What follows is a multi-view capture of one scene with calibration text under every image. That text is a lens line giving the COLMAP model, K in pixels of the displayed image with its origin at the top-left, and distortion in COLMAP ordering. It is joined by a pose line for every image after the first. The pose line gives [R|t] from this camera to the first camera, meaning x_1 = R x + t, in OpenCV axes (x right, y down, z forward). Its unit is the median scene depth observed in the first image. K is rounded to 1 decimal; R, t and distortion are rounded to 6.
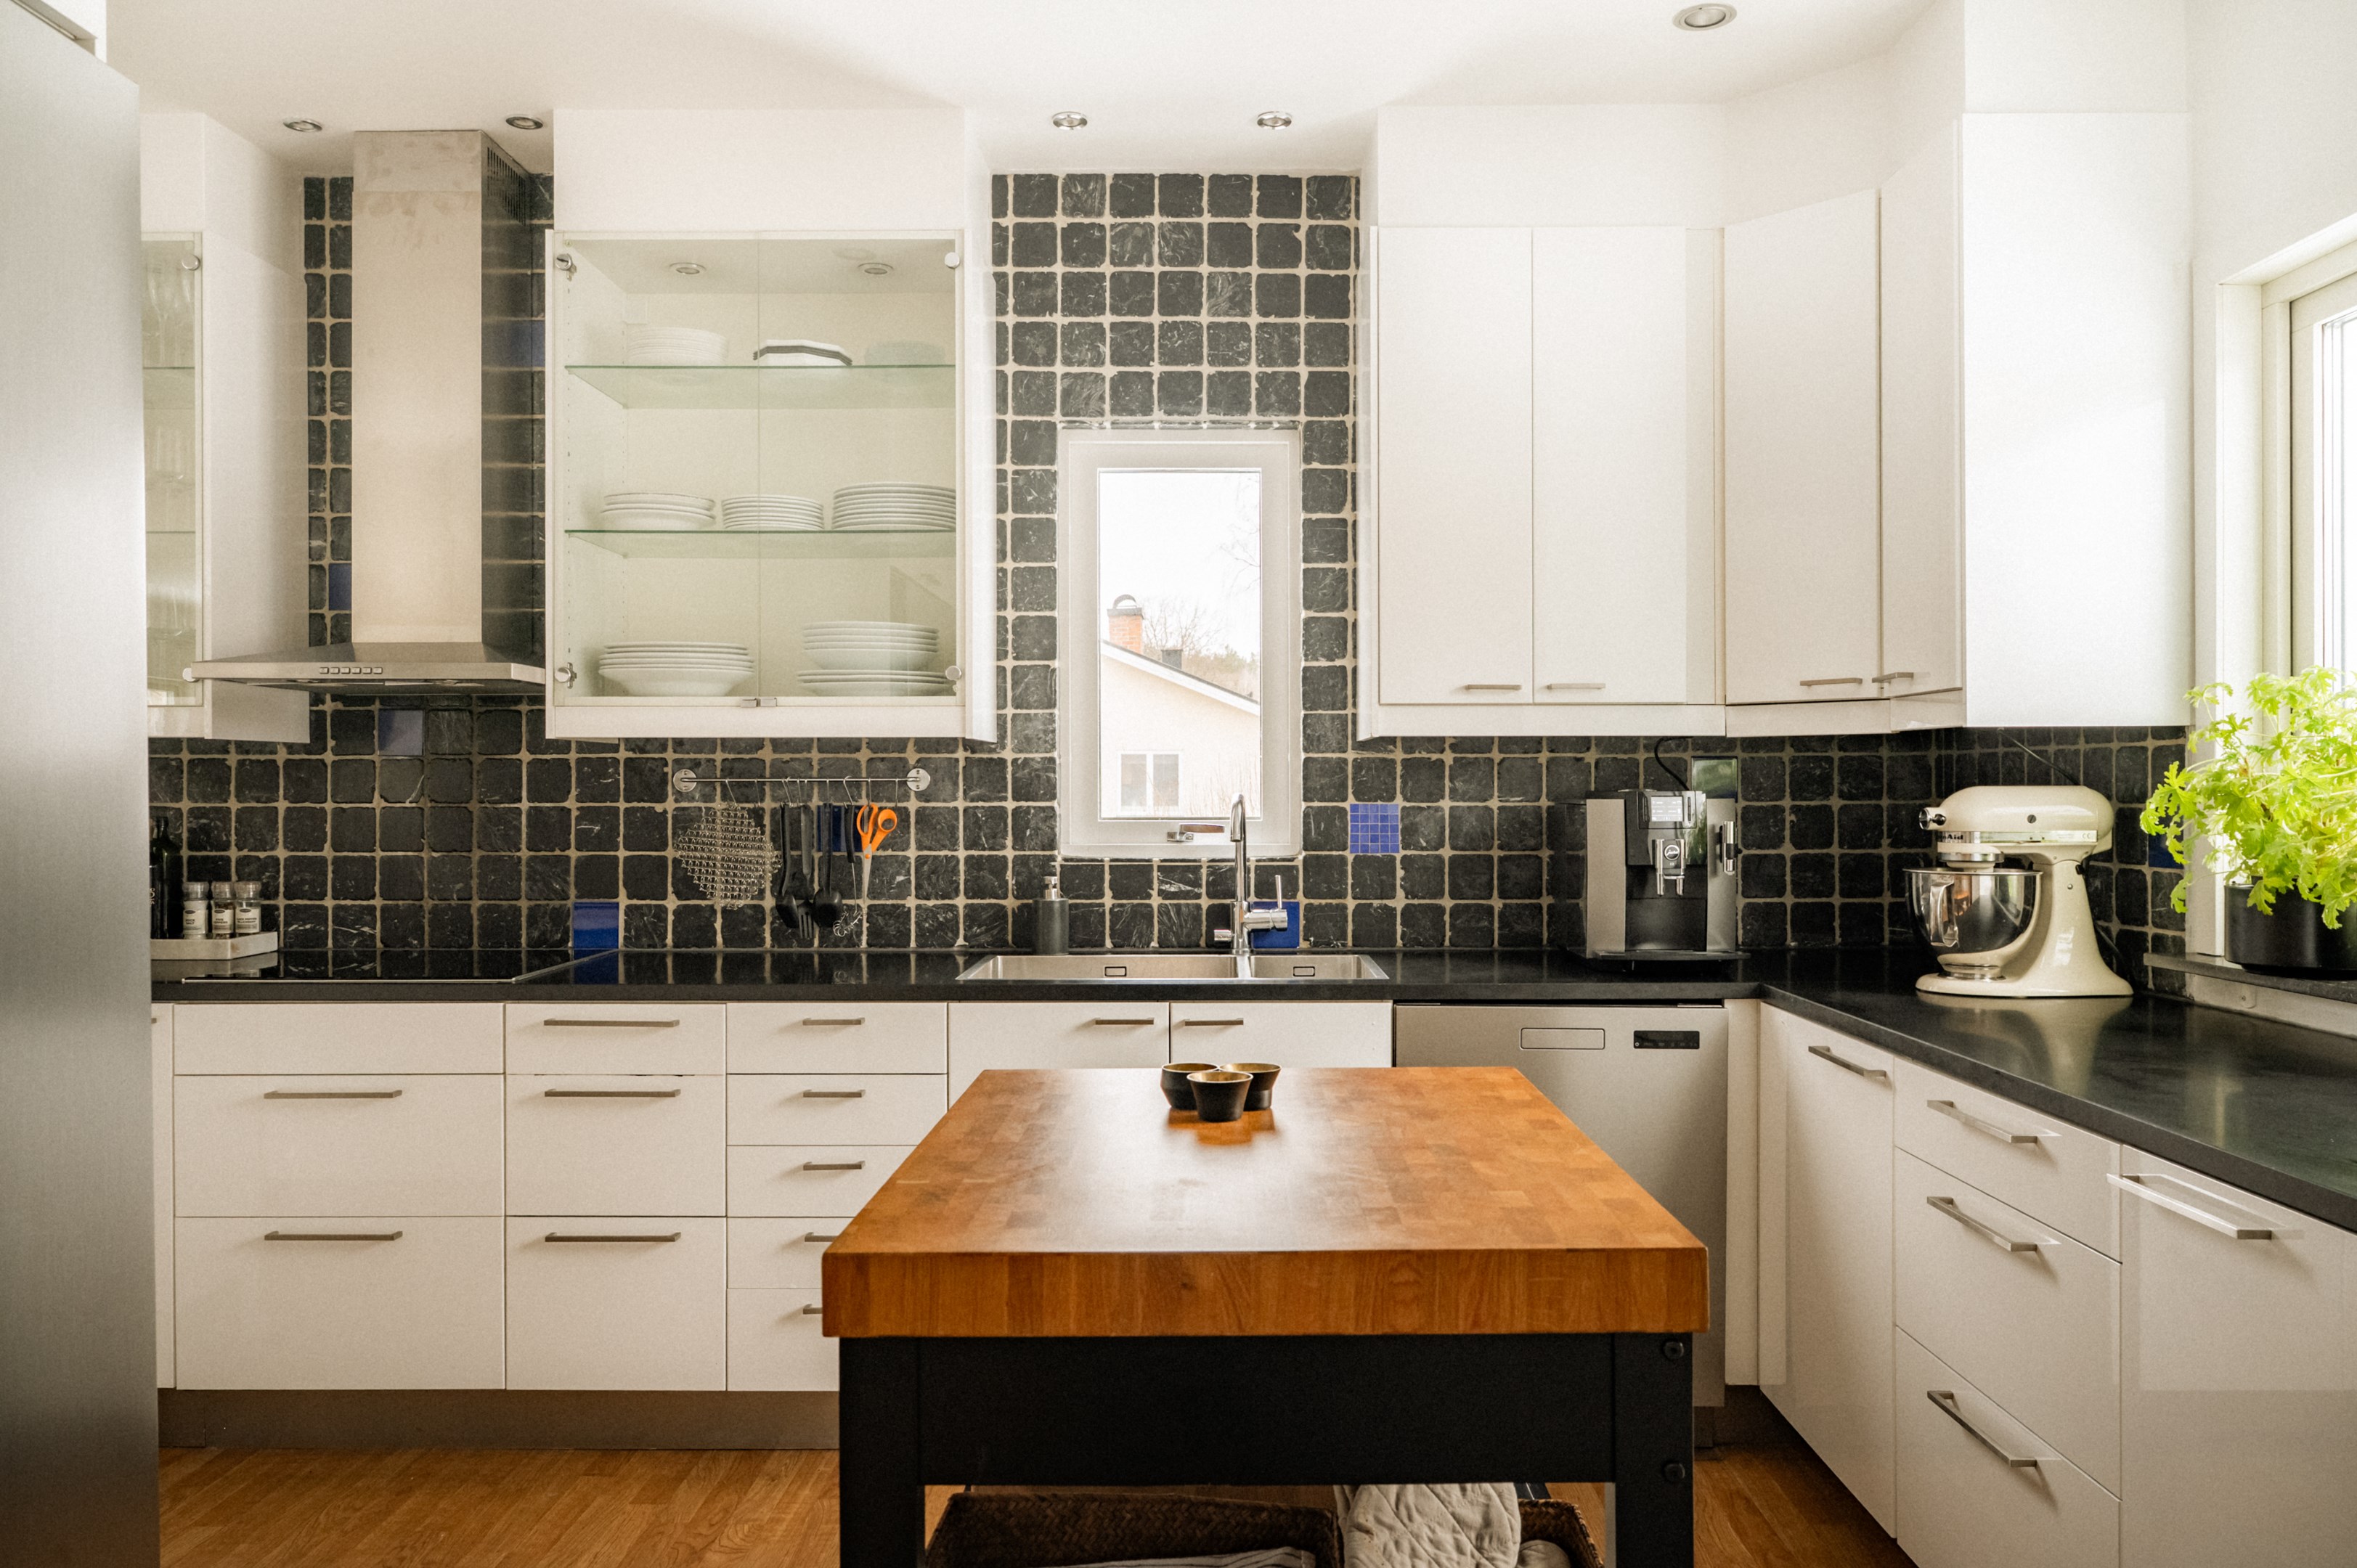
lens RADIAL K [[1673.0, 0, 1181.6], [0, 1673.0, 792.2], [0, 0, 1]] dist [-0.003861, -0.002813]
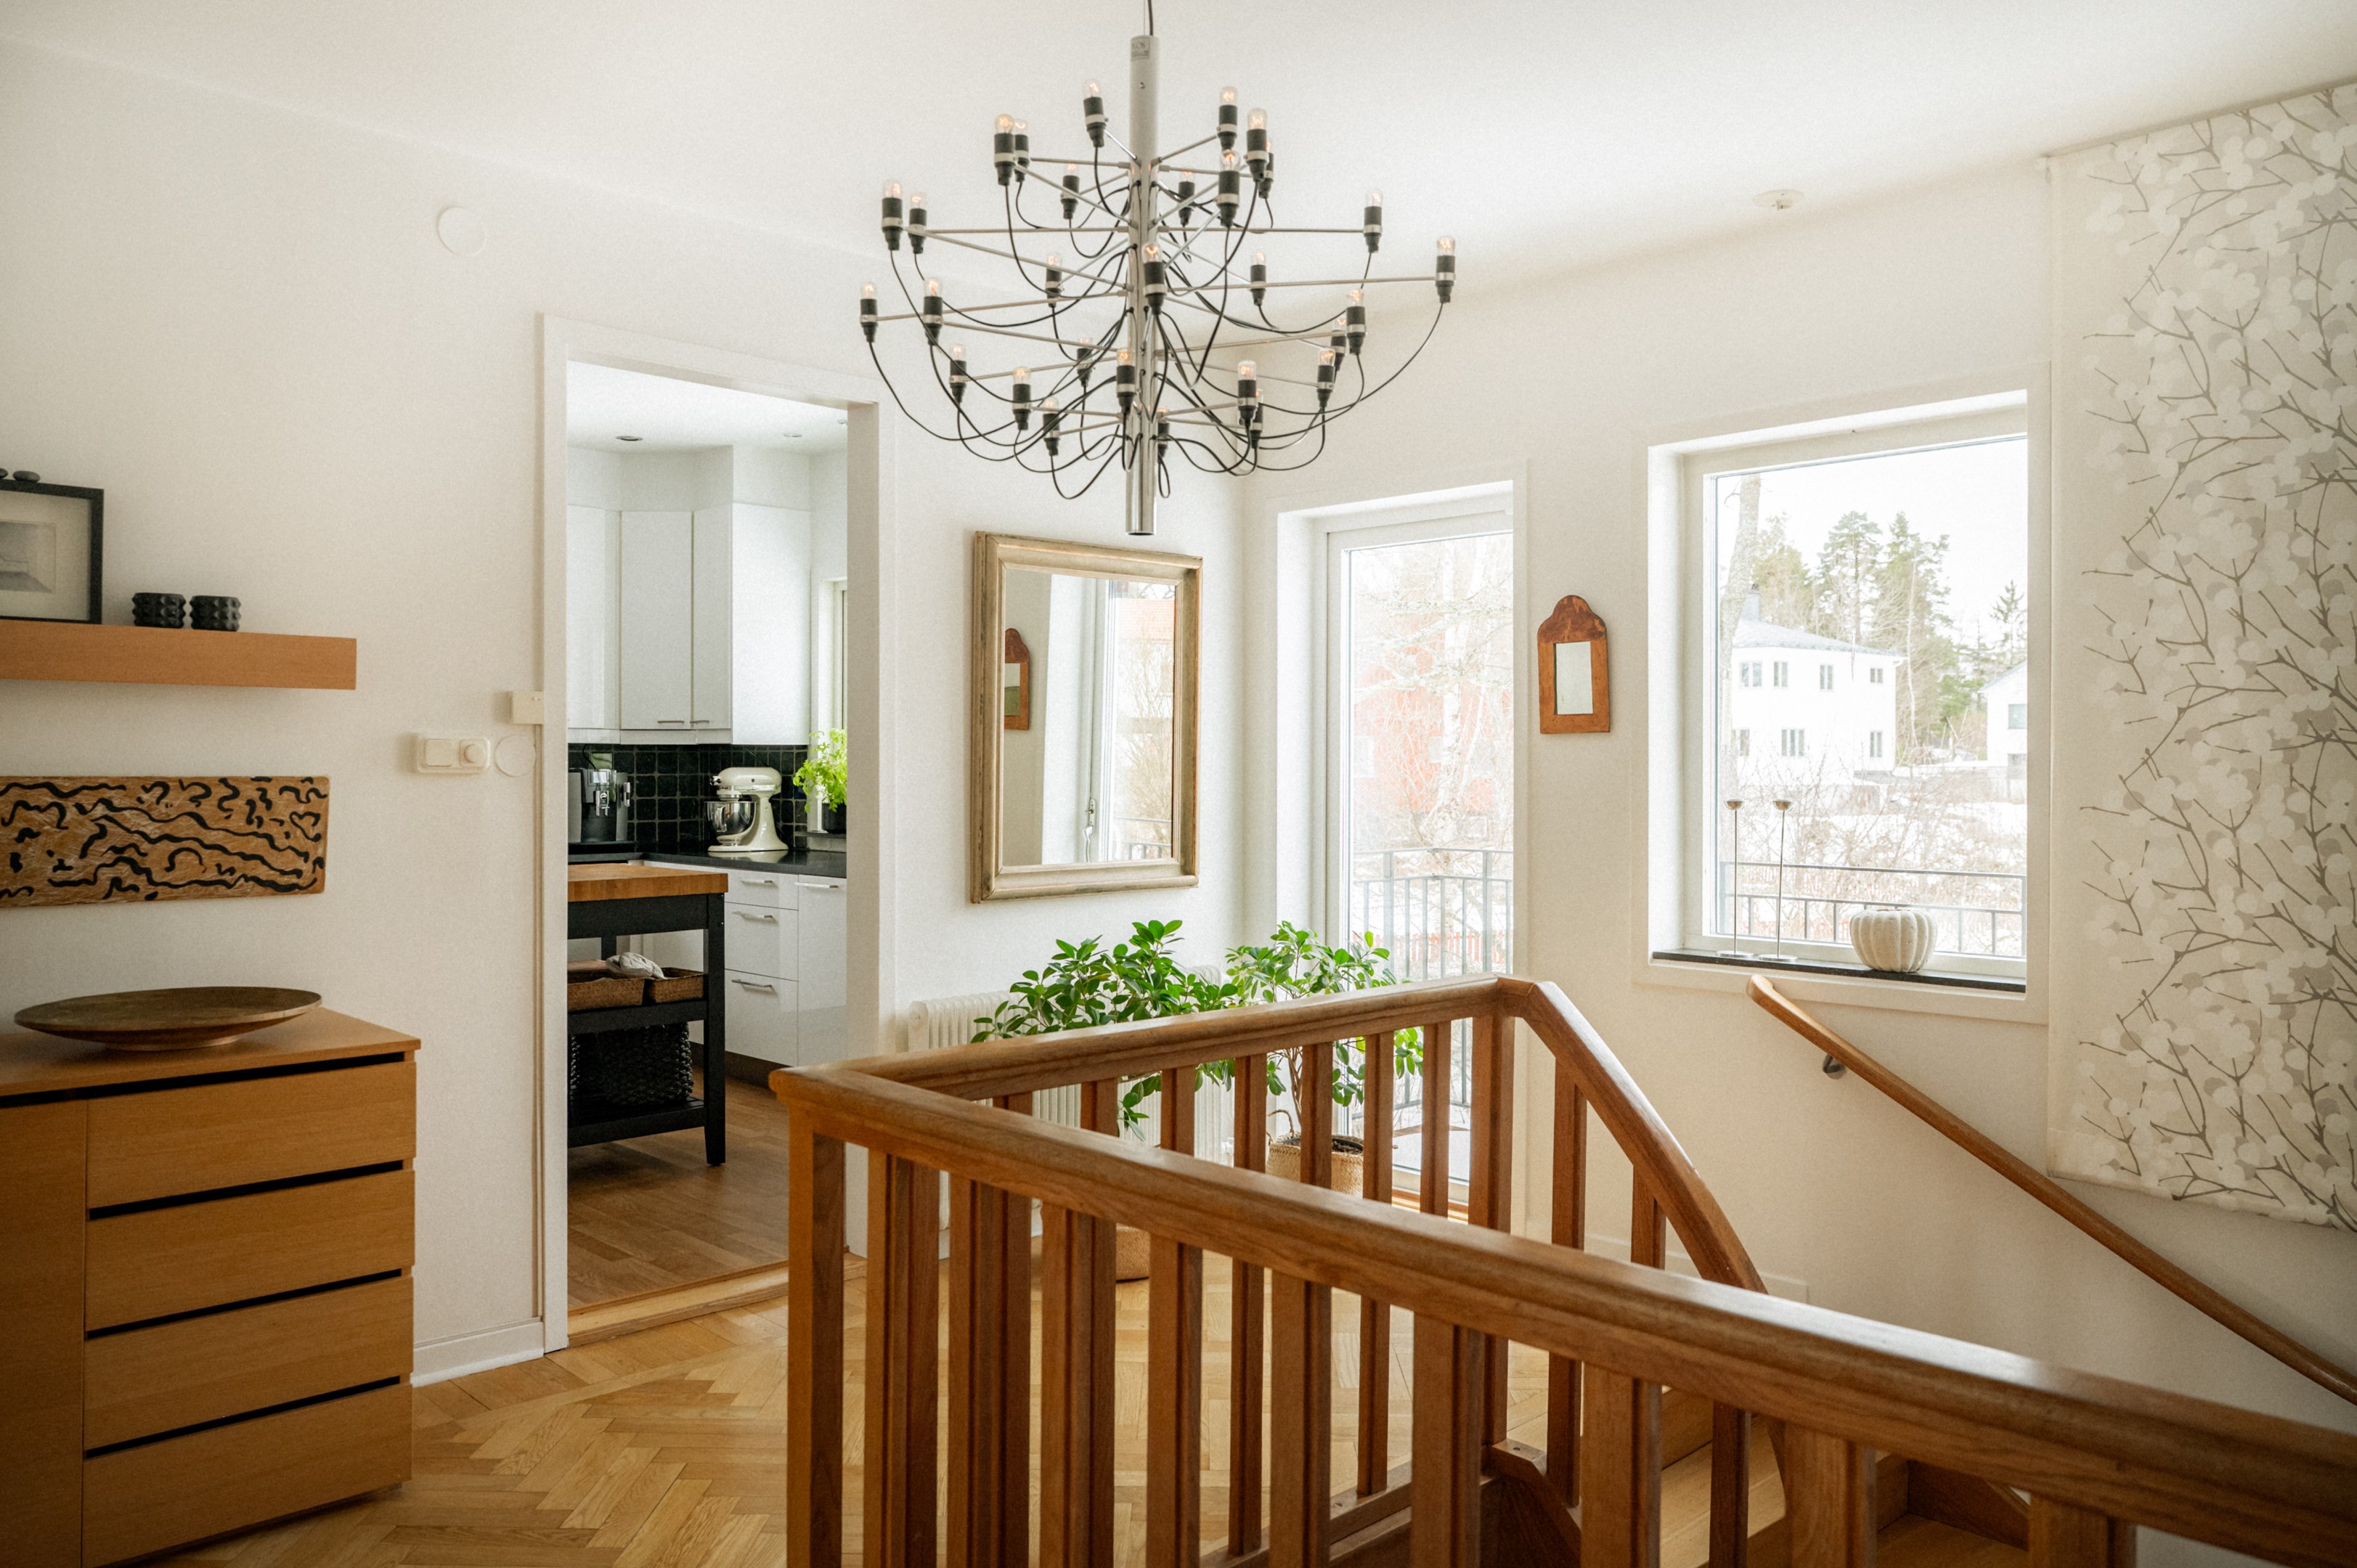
lens RADIAL K [[1667.9, 0, 1180.8], [0, 1667.9, 770.7], [0, 0, 1]] dist [-0.004283, -0.001501]
pose [[0.700816, 0.001198, 0.713341, -0.821501], [-0.001301, 0.999999, -0.000401, 0.001209], [-0.713341, -0.000646, 0.700817, -1.204285]]
